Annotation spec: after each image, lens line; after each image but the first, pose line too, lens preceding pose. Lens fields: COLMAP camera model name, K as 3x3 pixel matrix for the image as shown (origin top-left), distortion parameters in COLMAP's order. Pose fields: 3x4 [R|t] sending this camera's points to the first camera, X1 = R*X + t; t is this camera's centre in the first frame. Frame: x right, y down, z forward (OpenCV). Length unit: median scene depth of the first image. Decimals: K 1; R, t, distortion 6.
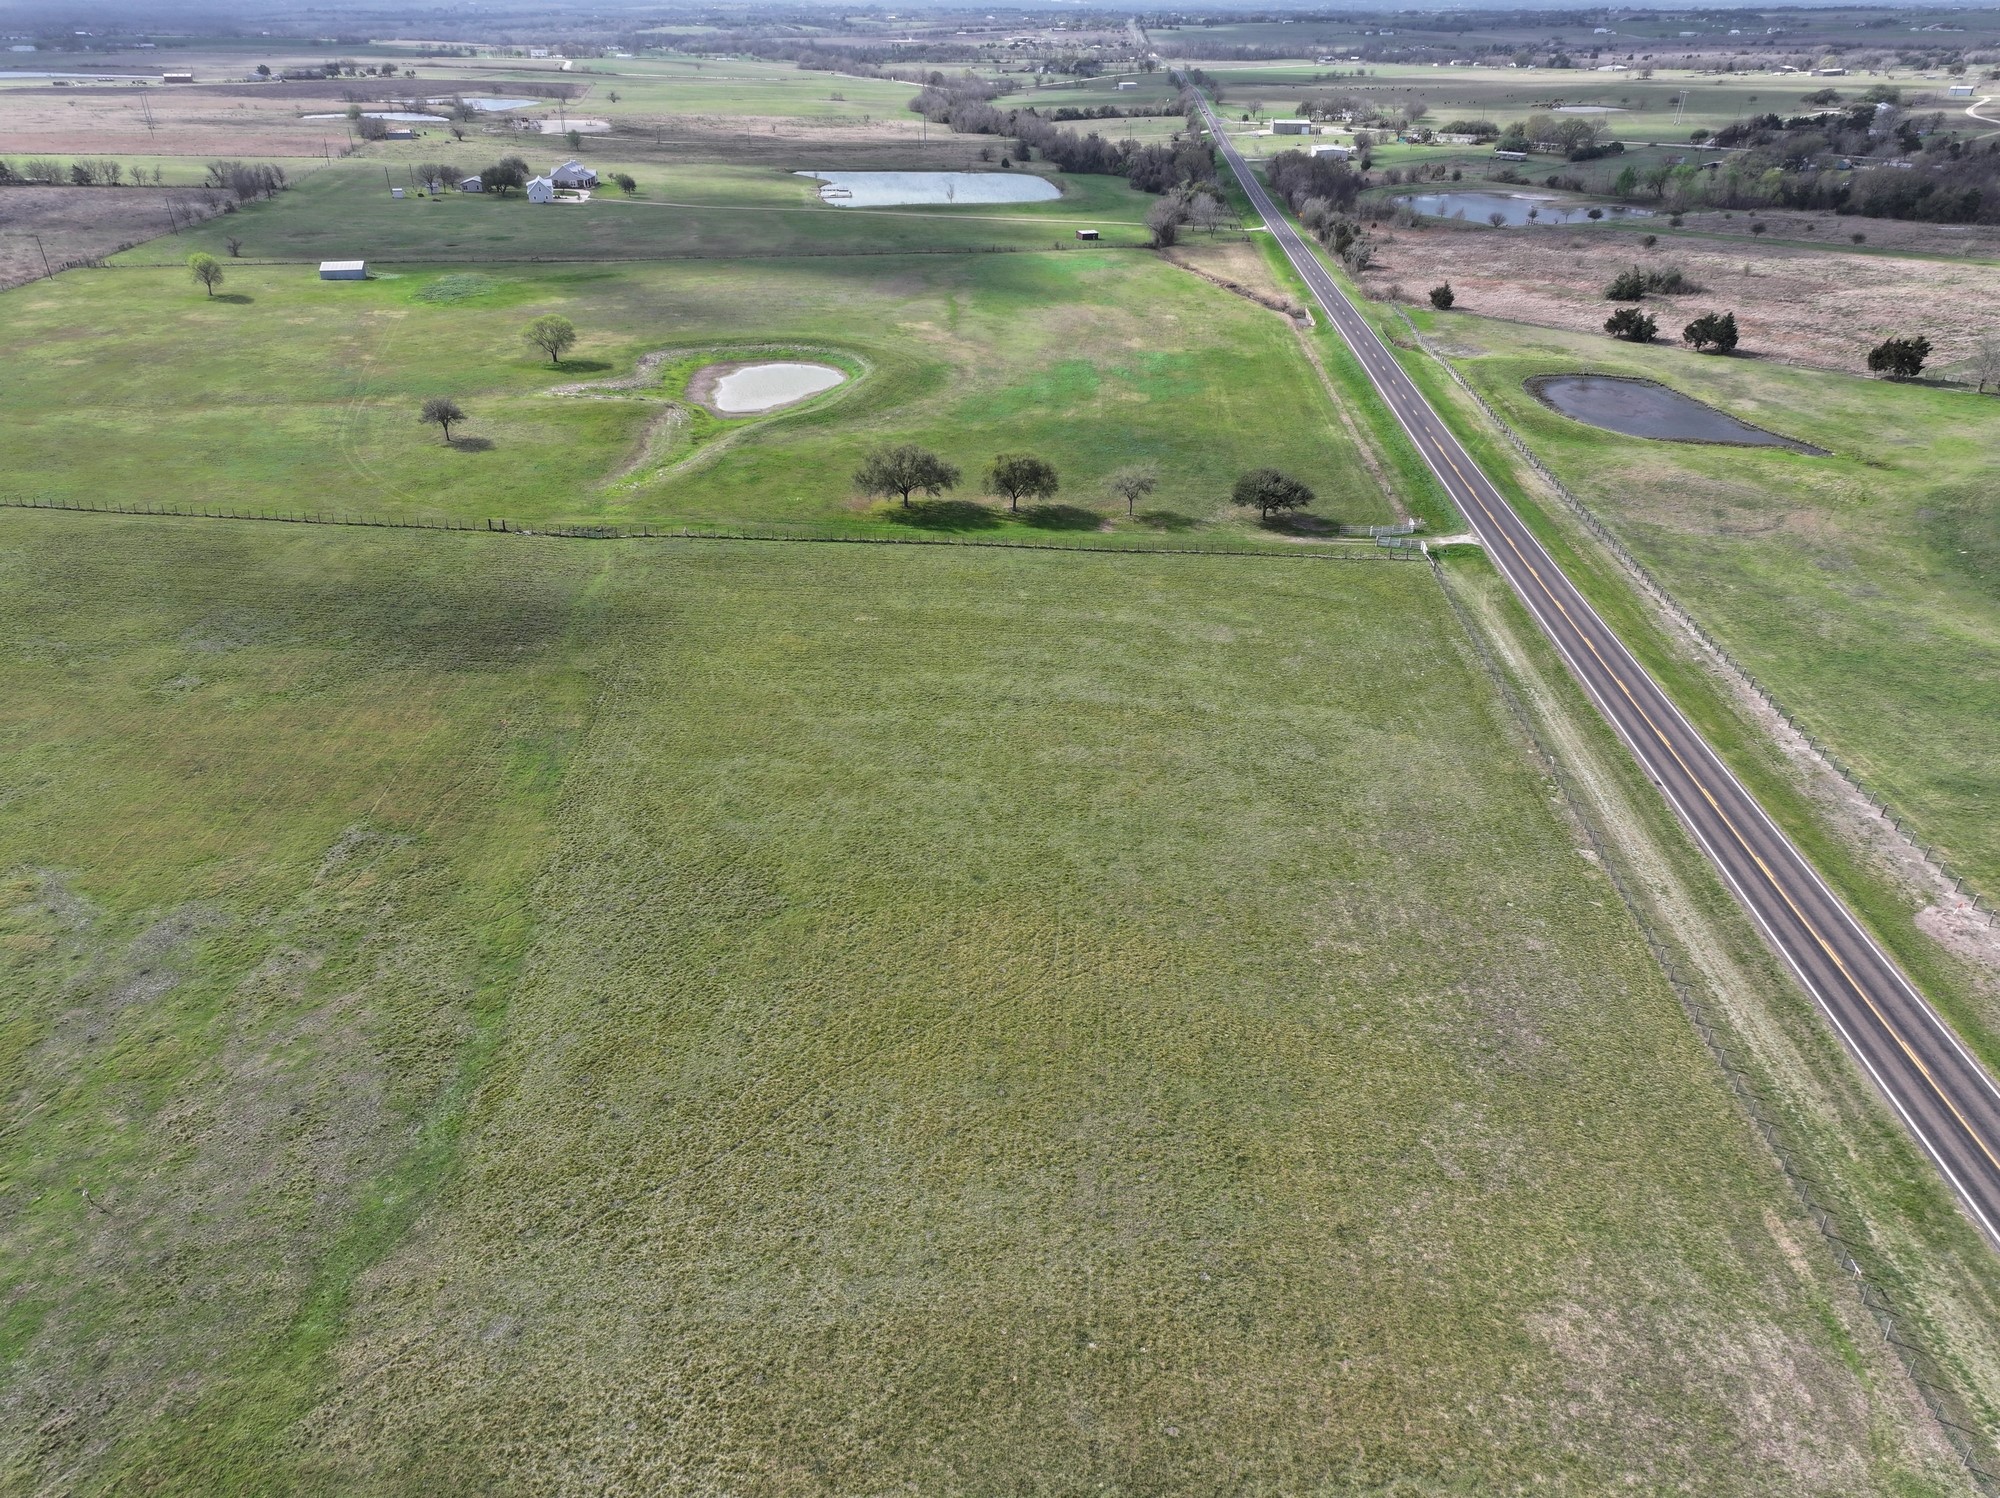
lens RADIAL K [[1399.1, 0, 1007.3], [0, 1399.1, 749.3], [0, 0, 1]] dist [-0.000785, 0.020054]
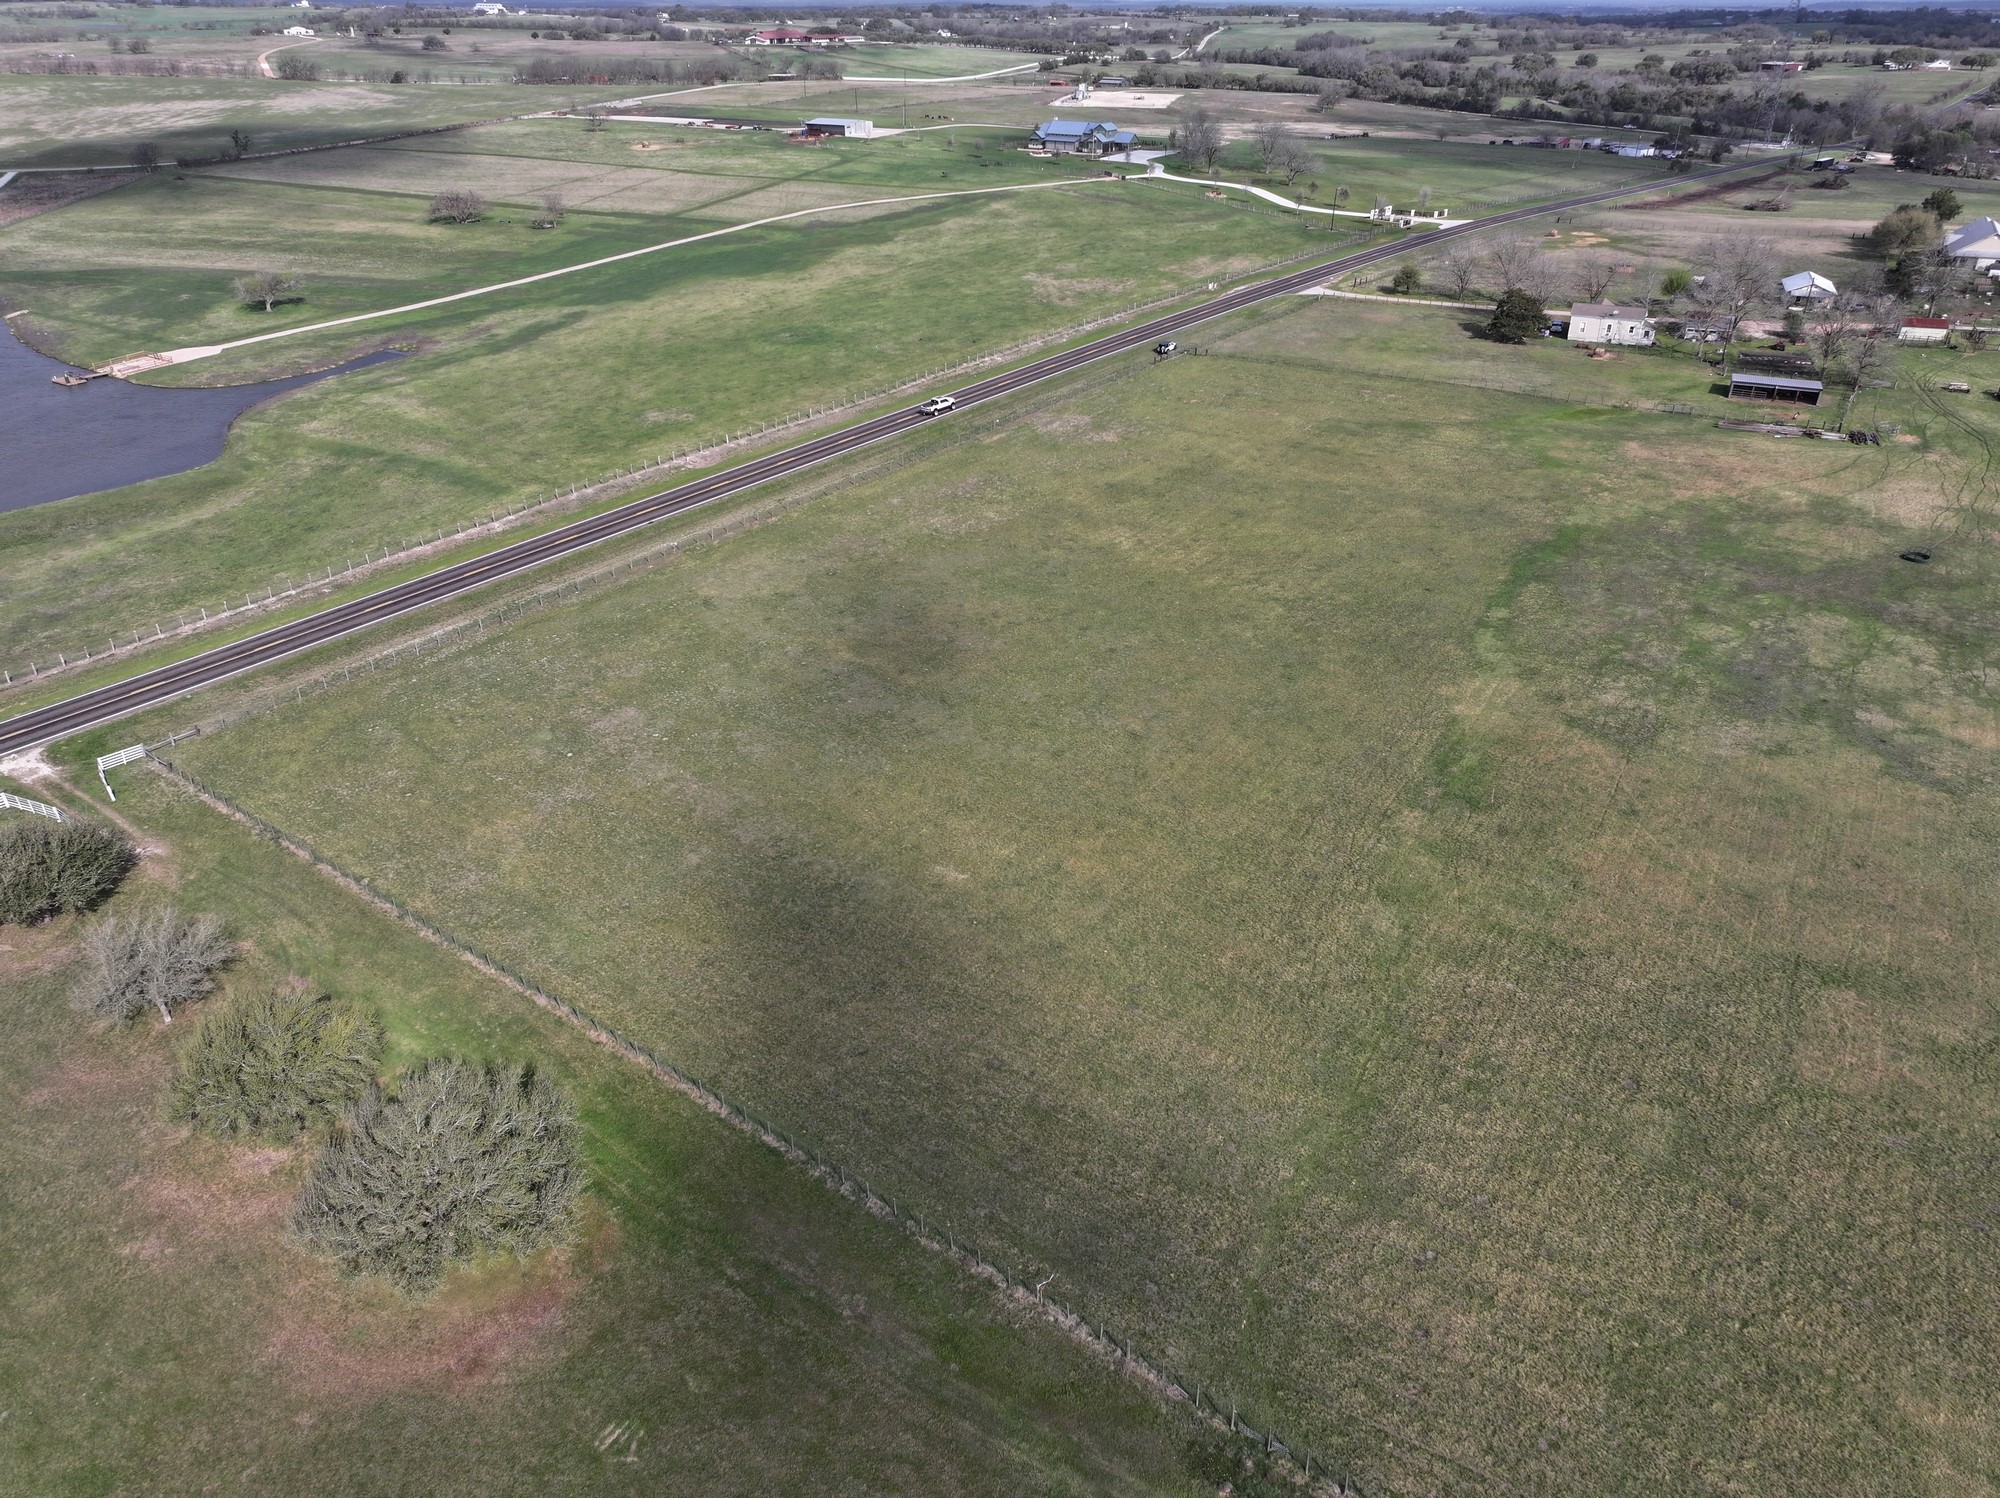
lens RADIAL K [[1399.1, 0, 1003.5], [0, 1399.1, 752.7], [0, 0, 1]] dist [-0.000785, 0.020054]
pose [[-0.828122, -0.276694, 0.487498, -0.348007], [0.257014, 0.585454, 0.768887, -0.511111], [-0.498153, 0.762027, -0.413713, 0.993066]]
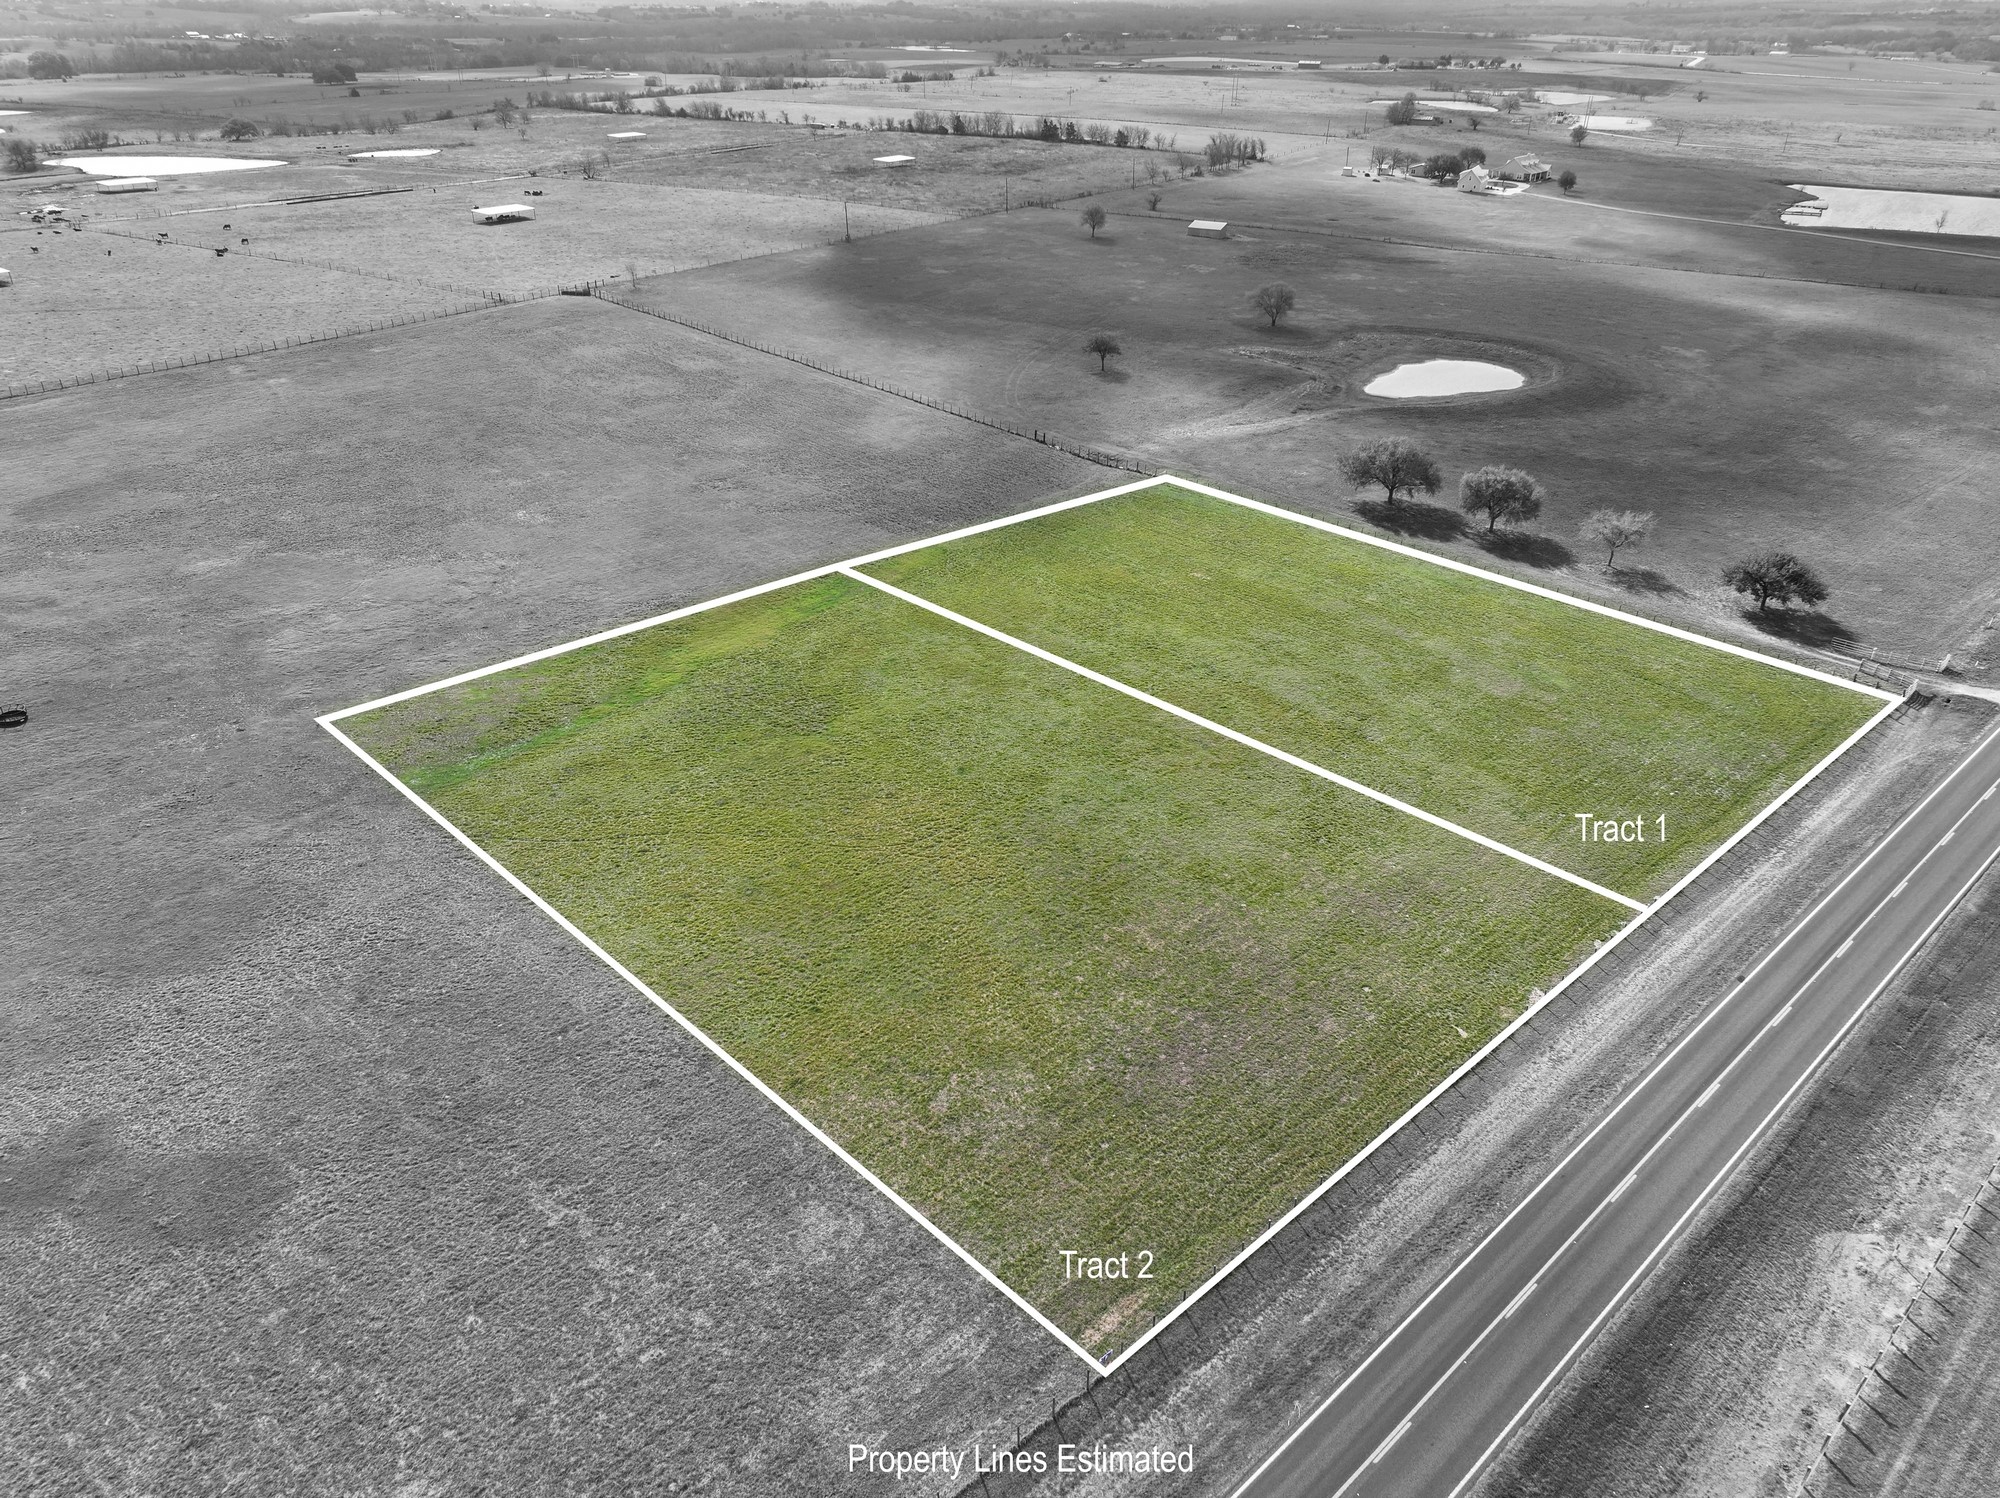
lens RADIAL K [[1399.1, 0, 1010.2], [0, 1399.1, 747.4], [0, 0, 1]] dist [-0.000785, 0.020054]
pose [[0.743245, 0.321849, -0.586515, 0.368953], [-0.320932, 0.940746, 0.109540, -0.033529], [0.587018, 0.106816, 0.802496, 0.069317]]
